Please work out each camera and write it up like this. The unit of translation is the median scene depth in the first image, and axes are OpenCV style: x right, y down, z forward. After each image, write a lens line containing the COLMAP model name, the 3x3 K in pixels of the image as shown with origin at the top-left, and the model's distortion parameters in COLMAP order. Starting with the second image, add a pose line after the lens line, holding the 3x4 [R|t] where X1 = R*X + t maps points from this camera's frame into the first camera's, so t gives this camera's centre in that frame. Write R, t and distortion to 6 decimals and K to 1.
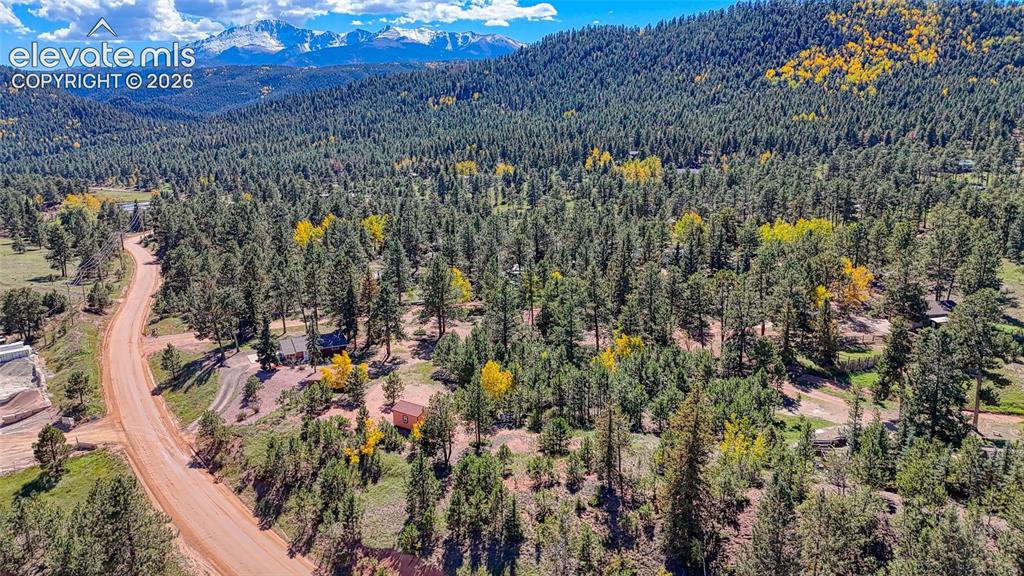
lens RADIAL K [[754.5, 0, 510.2], [0, 754.5, 287.2], [0, 0, 1]] dist [0.056217, -0.045025]
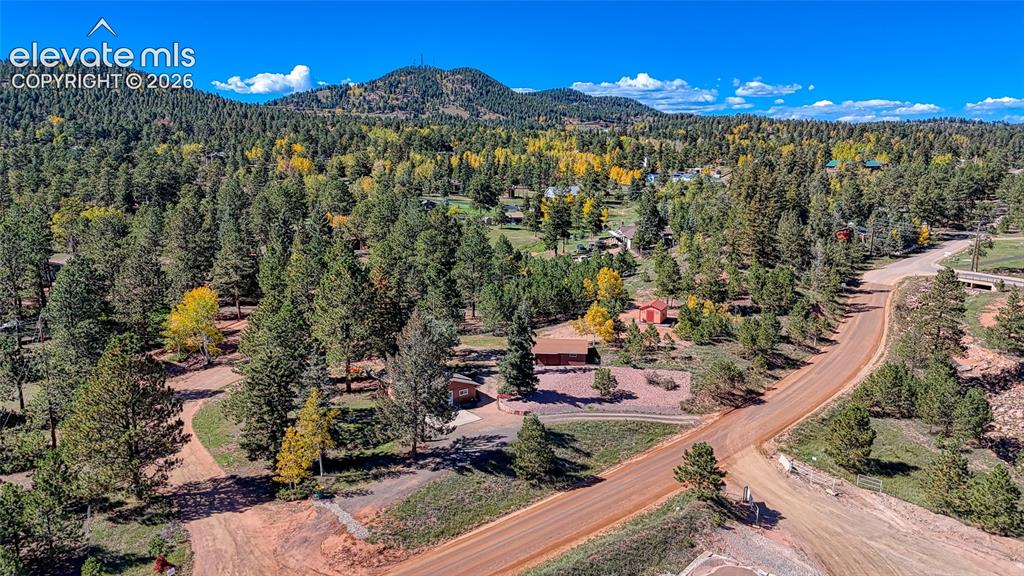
lens RADIAL K [[754.5, 0, 507.4], [0, 754.5, 287.3], [0, 0, 1]] dist [0.056217, -0.045025]
pose [[-0.196423, -0.181925, 0.963494, -0.169281], [0.210236, 0.951970, 0.222609, -0.025301], [-0.957715, 0.246286, -0.148742, 0.190826]]
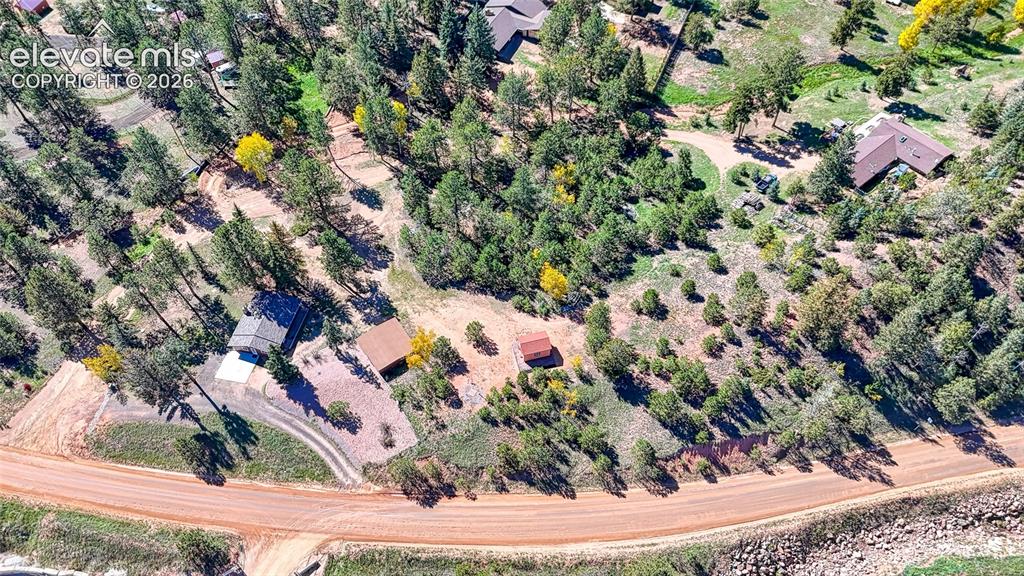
lens RADIAL K [[754.5, 0, 514.4], [0, 754.5, 290.1], [0, 0, 1]] dist [0.056217, -0.045025]
pose [[0.632687, -0.627317, 0.454071, -0.087508], [0.182239, 0.690488, 0.700011, -0.101864], [-0.752660, -0.360138, 0.551185, 0.053334]]
